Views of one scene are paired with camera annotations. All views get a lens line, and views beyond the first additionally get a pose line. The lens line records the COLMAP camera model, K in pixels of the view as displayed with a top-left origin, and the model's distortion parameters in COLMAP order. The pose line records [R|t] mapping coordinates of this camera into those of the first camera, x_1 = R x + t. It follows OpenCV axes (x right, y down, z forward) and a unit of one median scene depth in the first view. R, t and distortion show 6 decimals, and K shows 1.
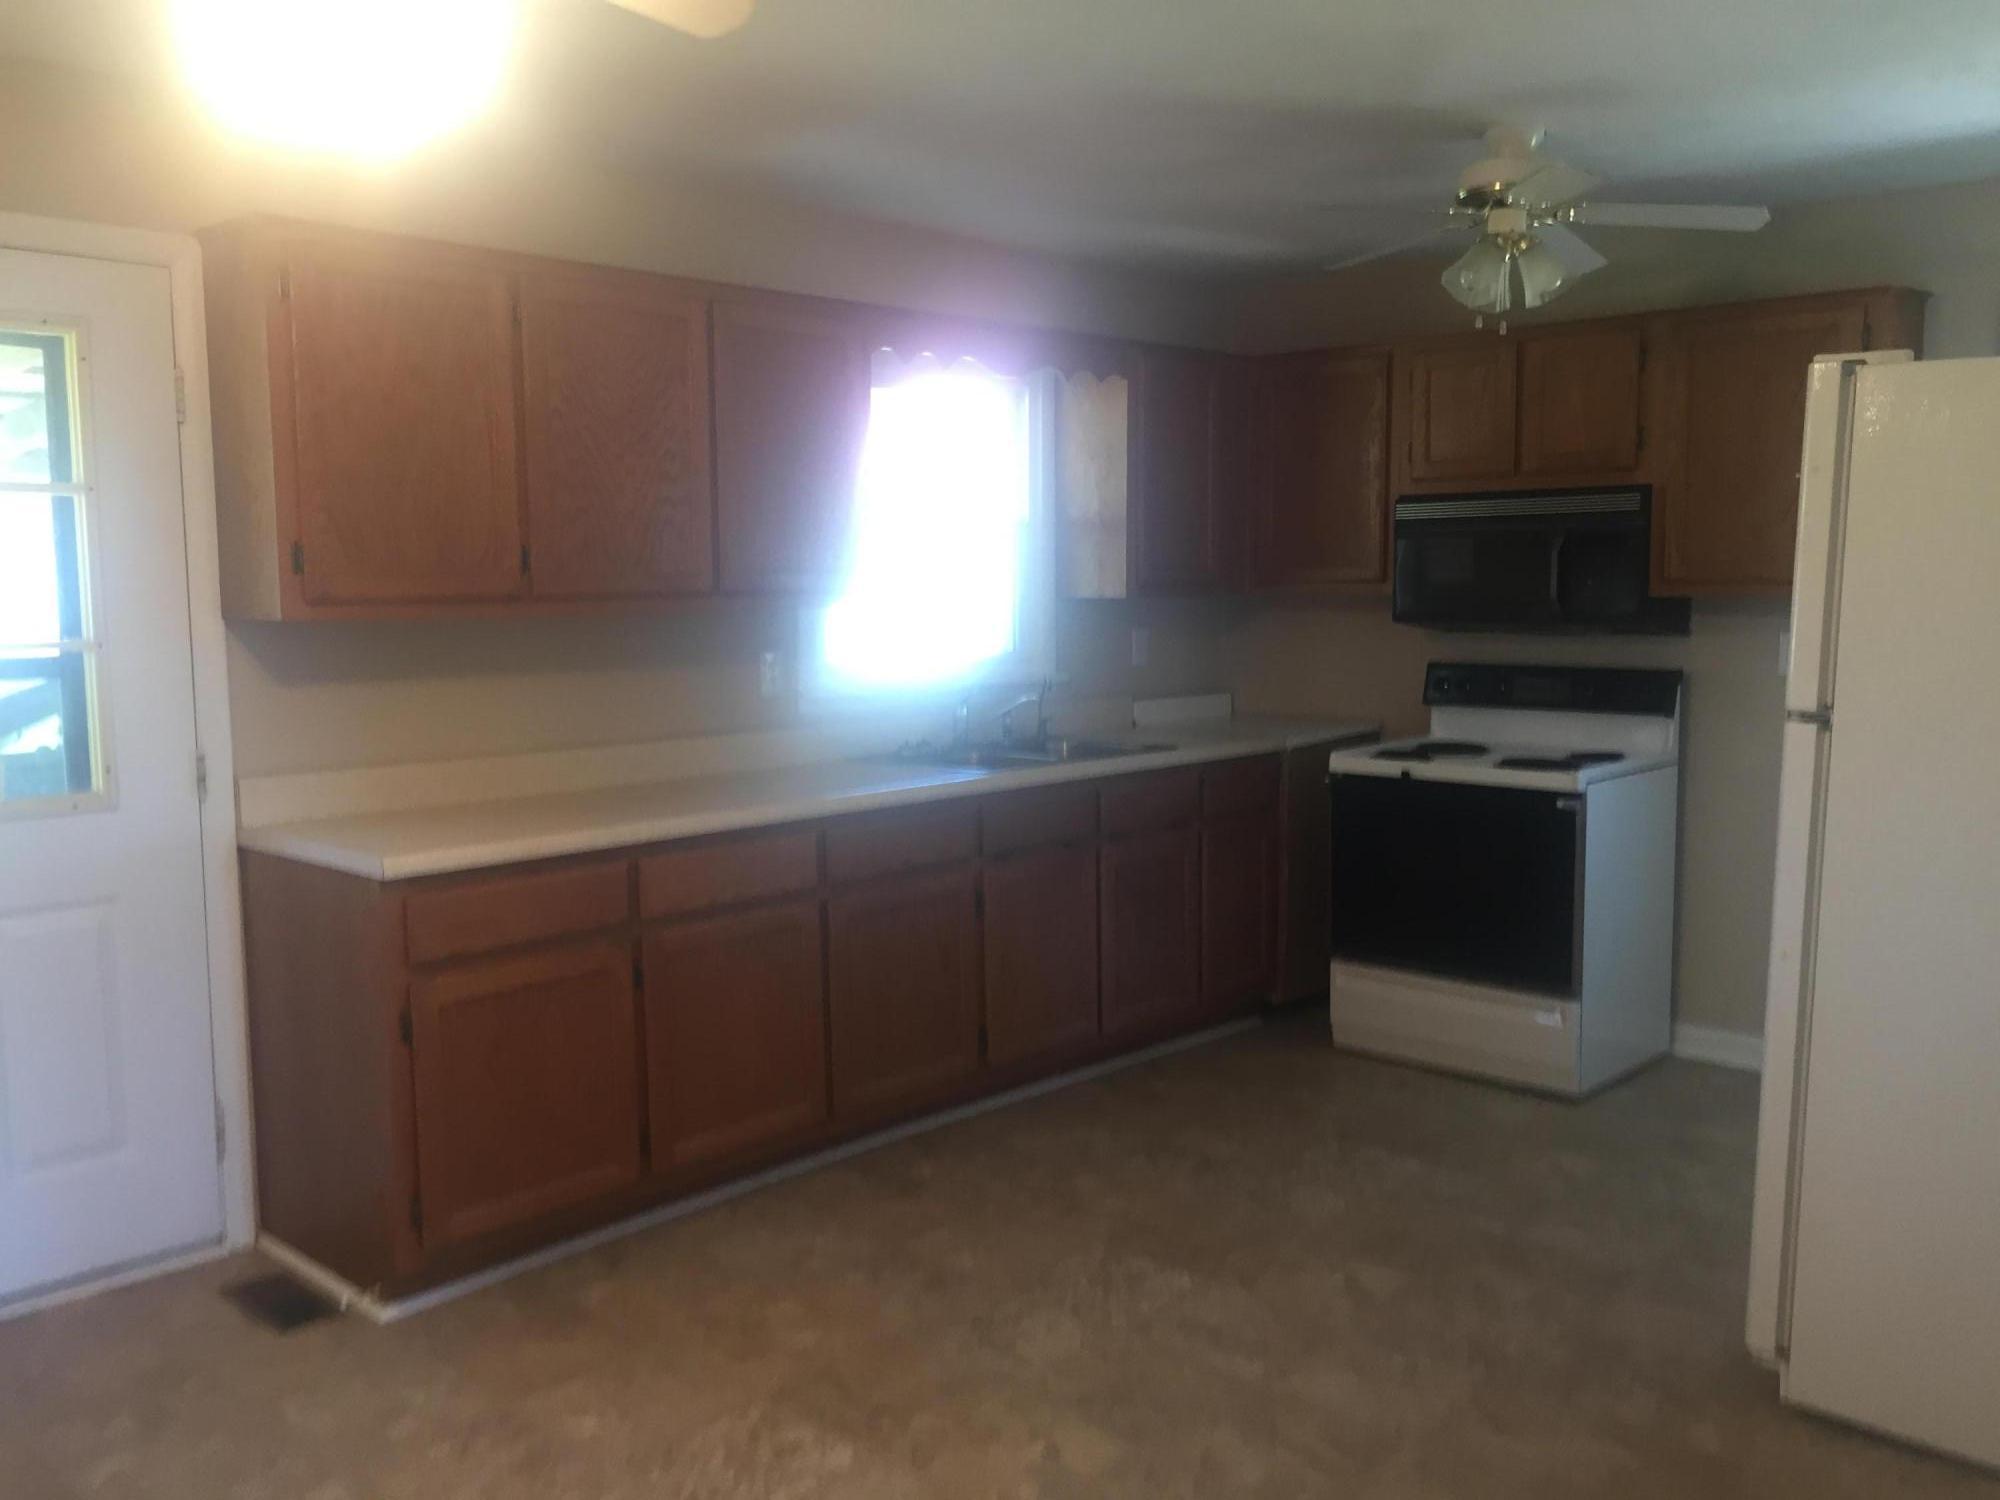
lens RADIAL K [[1740.0, 0, 991.8], [0, 1740.0, 756.4], [0, 0, 1]] dist [0.098945, -0.144351]
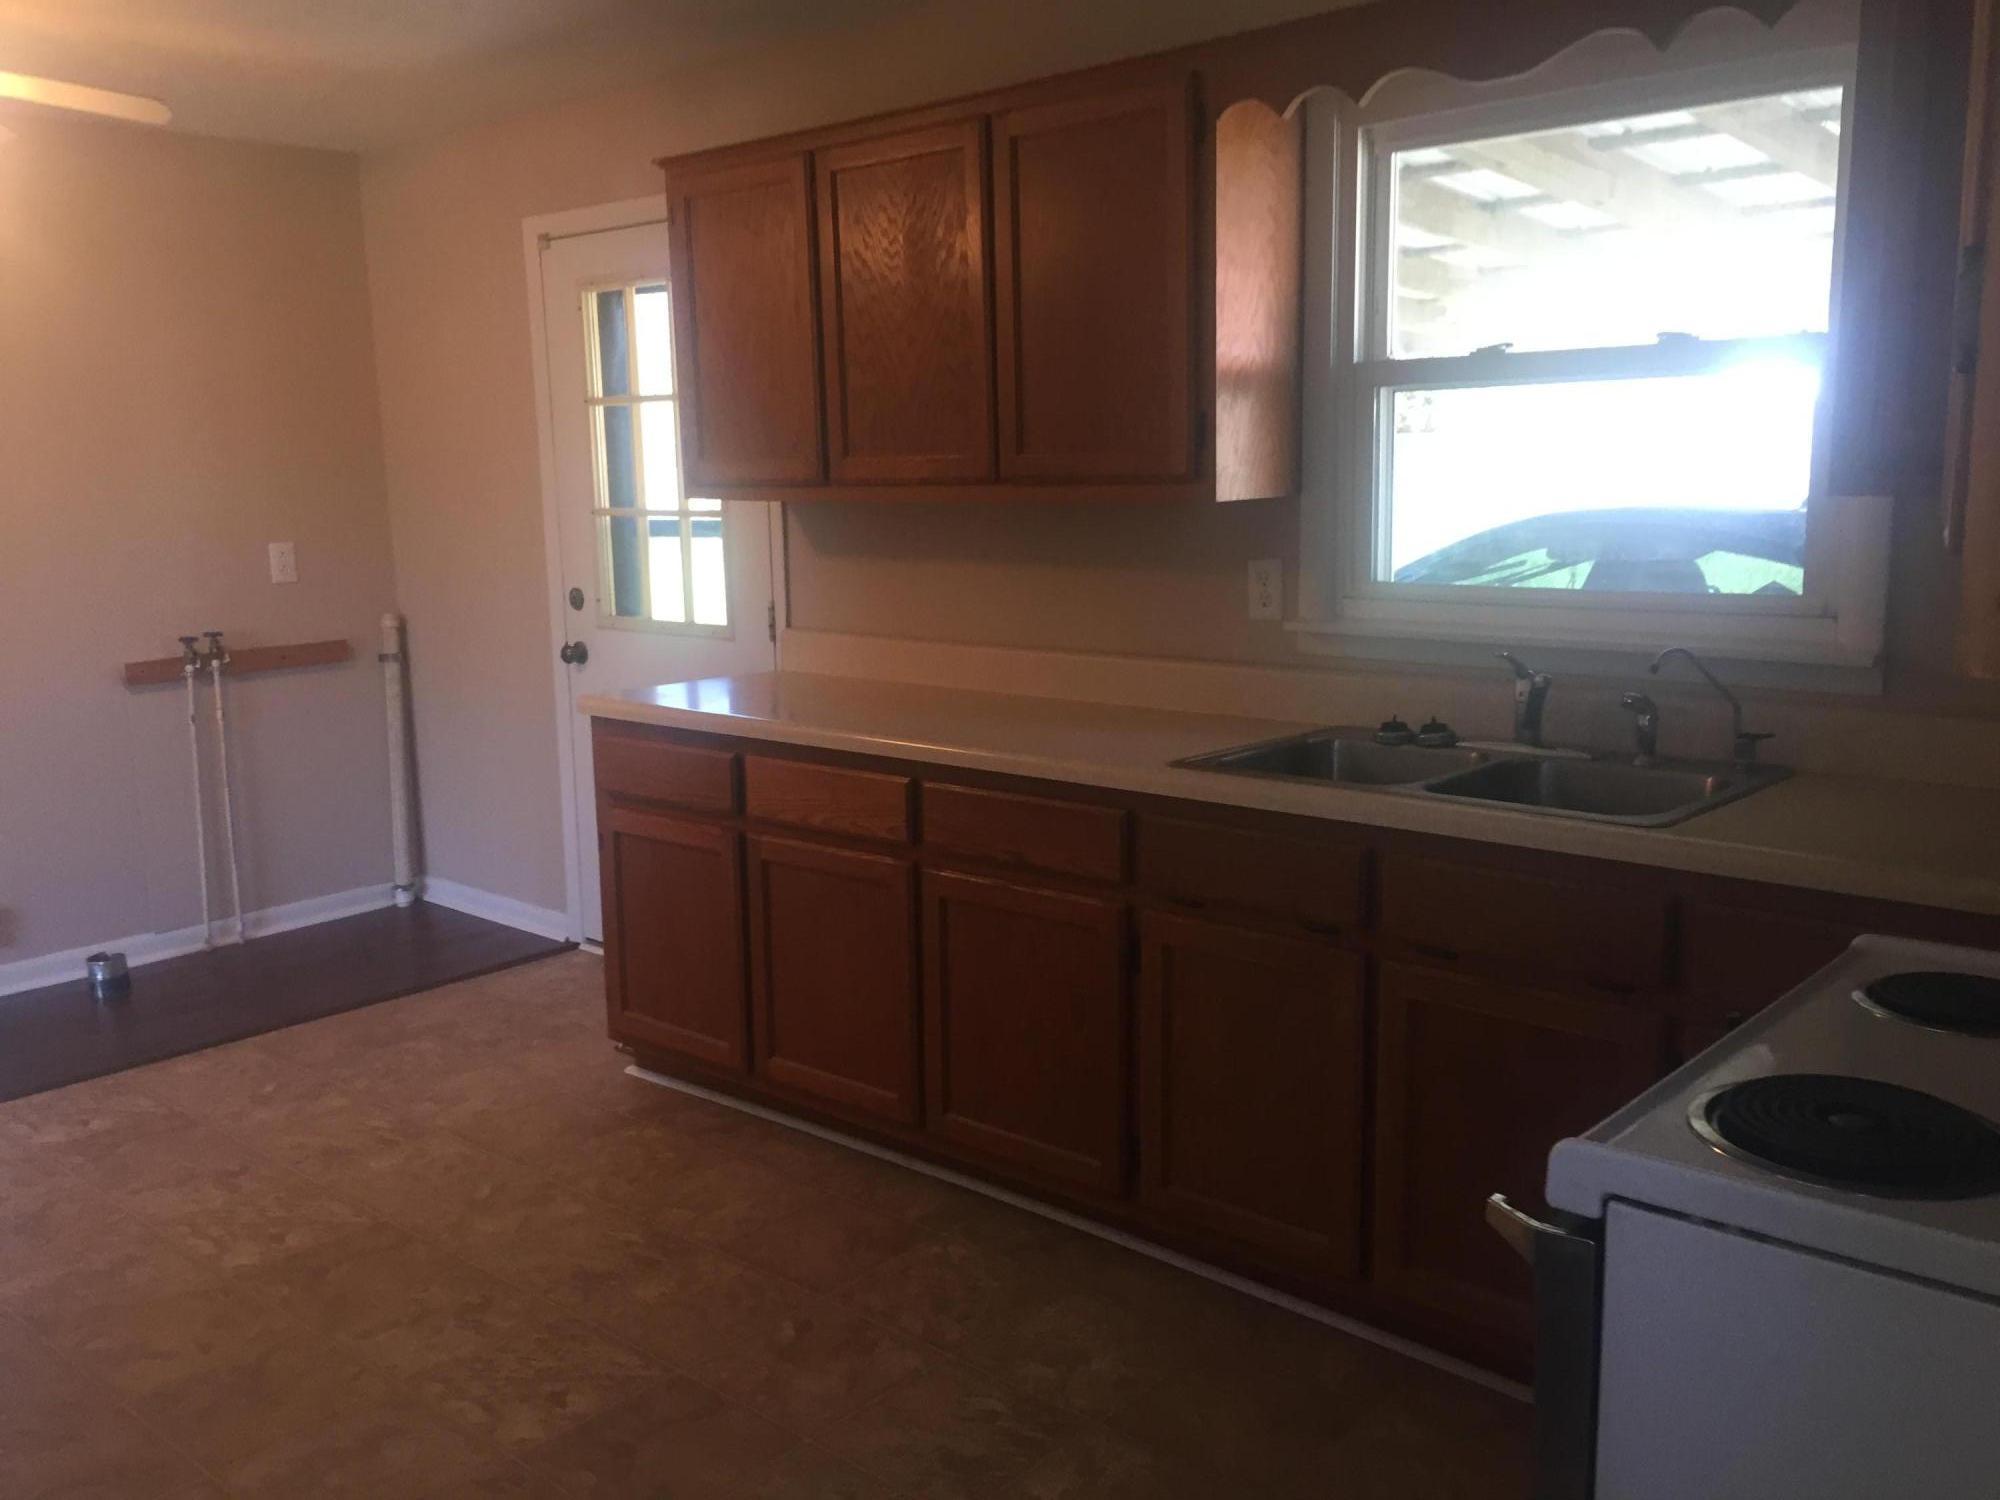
lens RADIAL K [[1740.0, 0, 991.8], [0, 1740.0, 756.4], [0, 0, 1]] dist [0.098945, -0.144351]
pose [[0.019971, 0.178627, -0.983714, 0.782740], [-0.084216, 0.980714, 0.176372, -0.127844], [0.996247, 0.079322, 0.034629, 1.128586]]
